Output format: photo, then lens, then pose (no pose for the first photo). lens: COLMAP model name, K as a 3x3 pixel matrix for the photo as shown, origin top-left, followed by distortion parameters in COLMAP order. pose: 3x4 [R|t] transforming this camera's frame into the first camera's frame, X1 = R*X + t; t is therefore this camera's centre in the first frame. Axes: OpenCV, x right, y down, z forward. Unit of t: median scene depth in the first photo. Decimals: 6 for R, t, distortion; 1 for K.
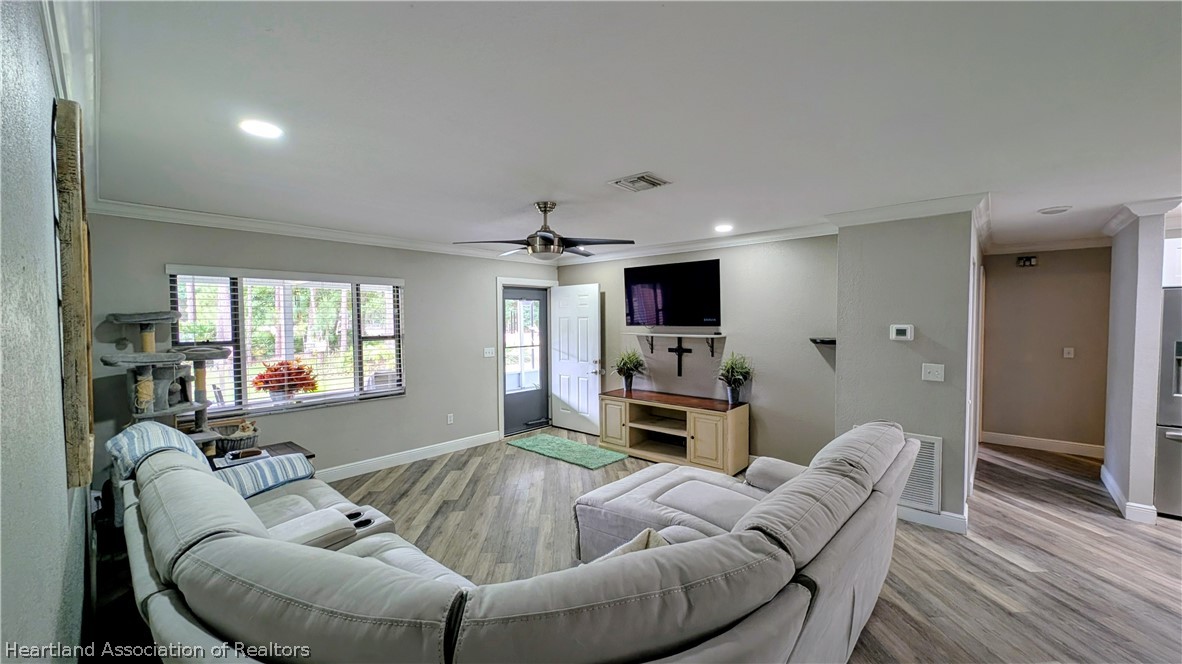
lens RADIAL K [[455.7, 0, 583.0], [0, 455.7, 335.4], [0, 0, 1]] dist [-0.000365, 0.002162]
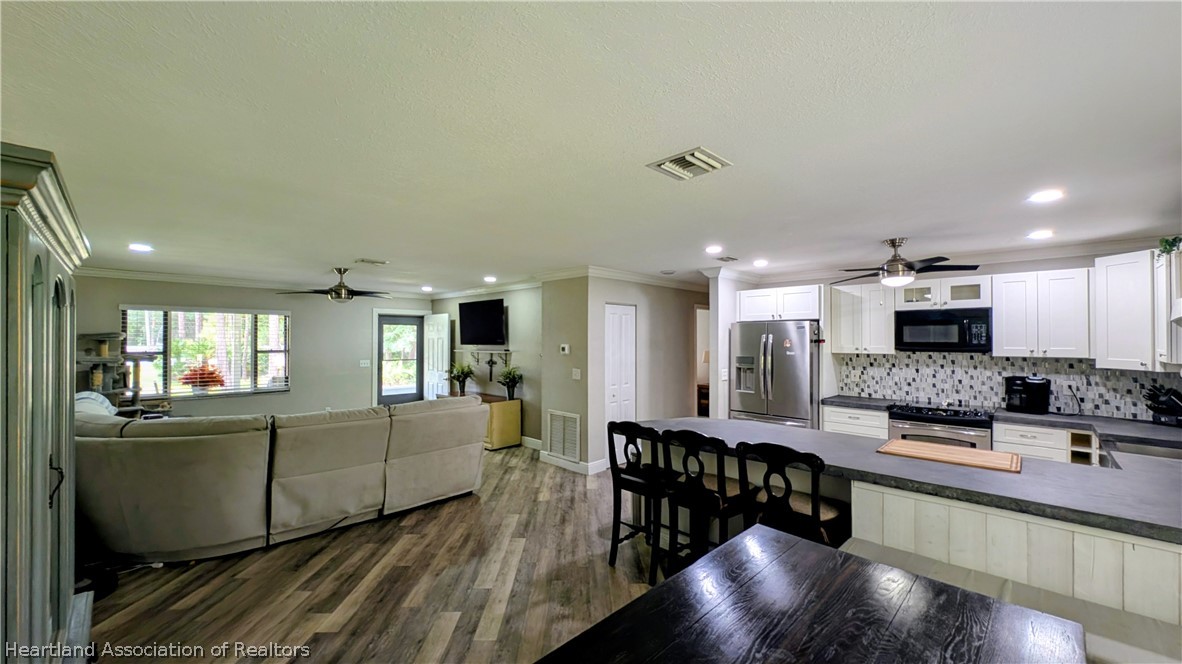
lens RADIAL K [[455.7, 0, 569.4], [0, 455.7, 336.2], [0, 0, 1]] dist [-0.000365, 0.002162]
pose [[0.999181, 0.006949, -0.039874, 0.590072], [-0.008704, 0.998994, -0.043992, 0.013958], [0.039528, 0.044303, 0.998236, -0.437706]]
